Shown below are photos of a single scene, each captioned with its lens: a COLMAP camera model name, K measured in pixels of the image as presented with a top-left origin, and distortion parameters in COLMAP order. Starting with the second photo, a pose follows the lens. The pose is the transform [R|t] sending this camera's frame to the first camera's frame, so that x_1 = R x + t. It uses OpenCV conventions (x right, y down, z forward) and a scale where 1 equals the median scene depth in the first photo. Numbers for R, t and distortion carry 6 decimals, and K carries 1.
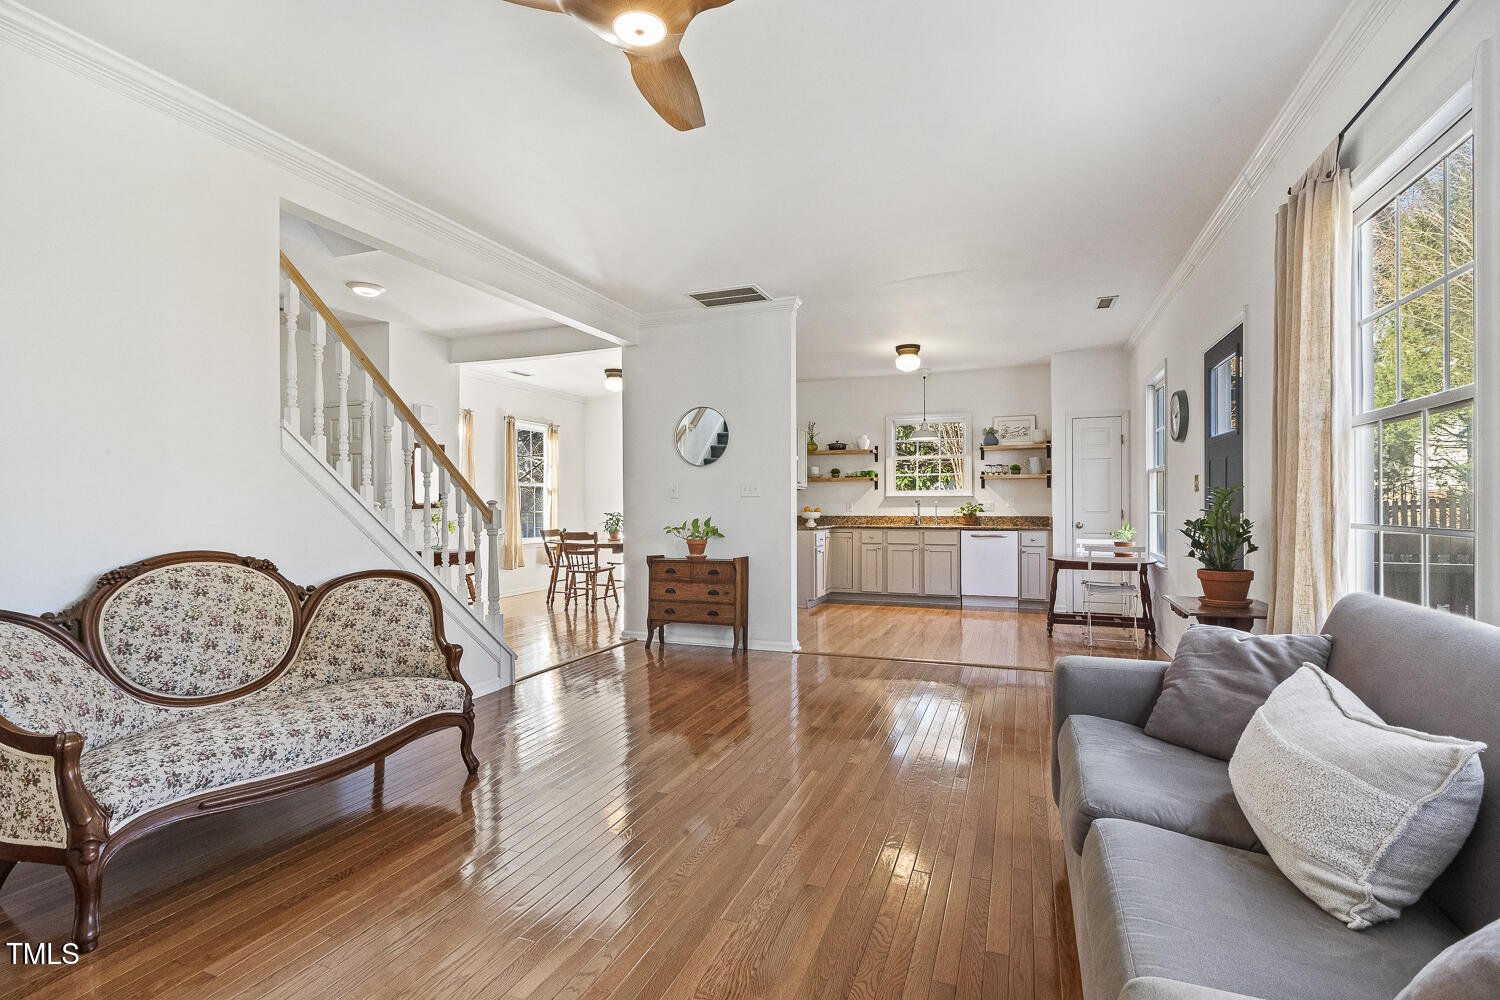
lens RADIAL K [[677.6, 0, 750.0], [0, 677.6, 500.0], [0, 0, 1]] dist [0.001355, 0.000524]
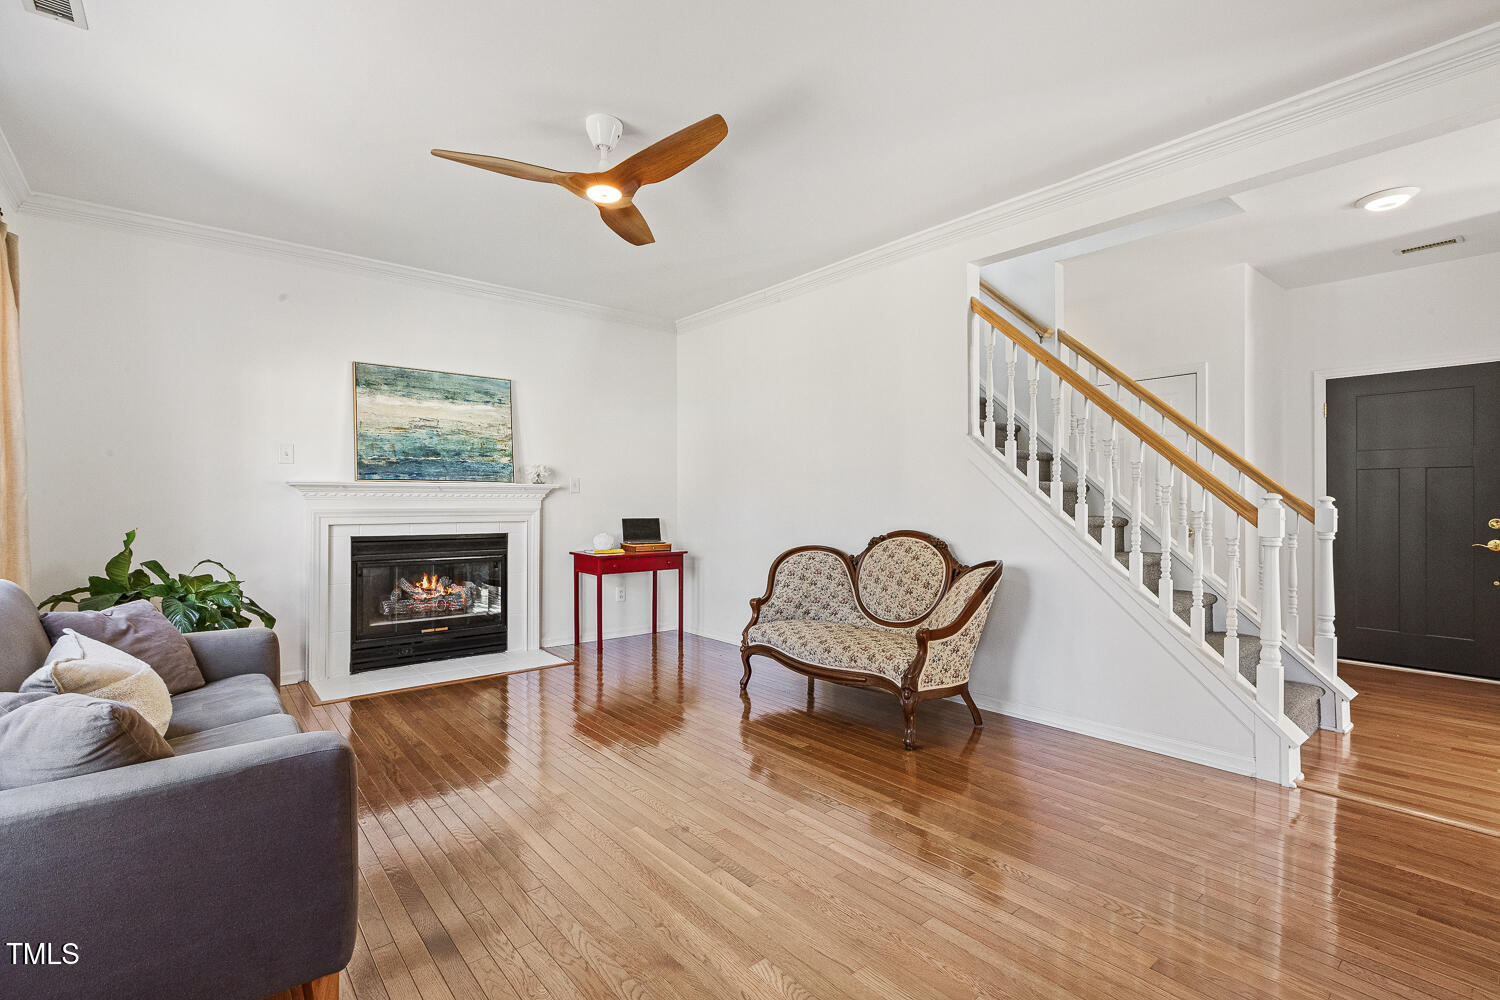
lens RADIAL K [[677.6, 0, 750.0], [0, 677.6, 500.0], [0, 0, 1]] dist [0.001355, 0.000524]
pose [[-0.466832, 0.004107, -0.884337, 0.741047], [0.008622, 0.999963, 0.000093, 0.003122], [0.884304, -0.007581, -0.466850, 1.434250]]
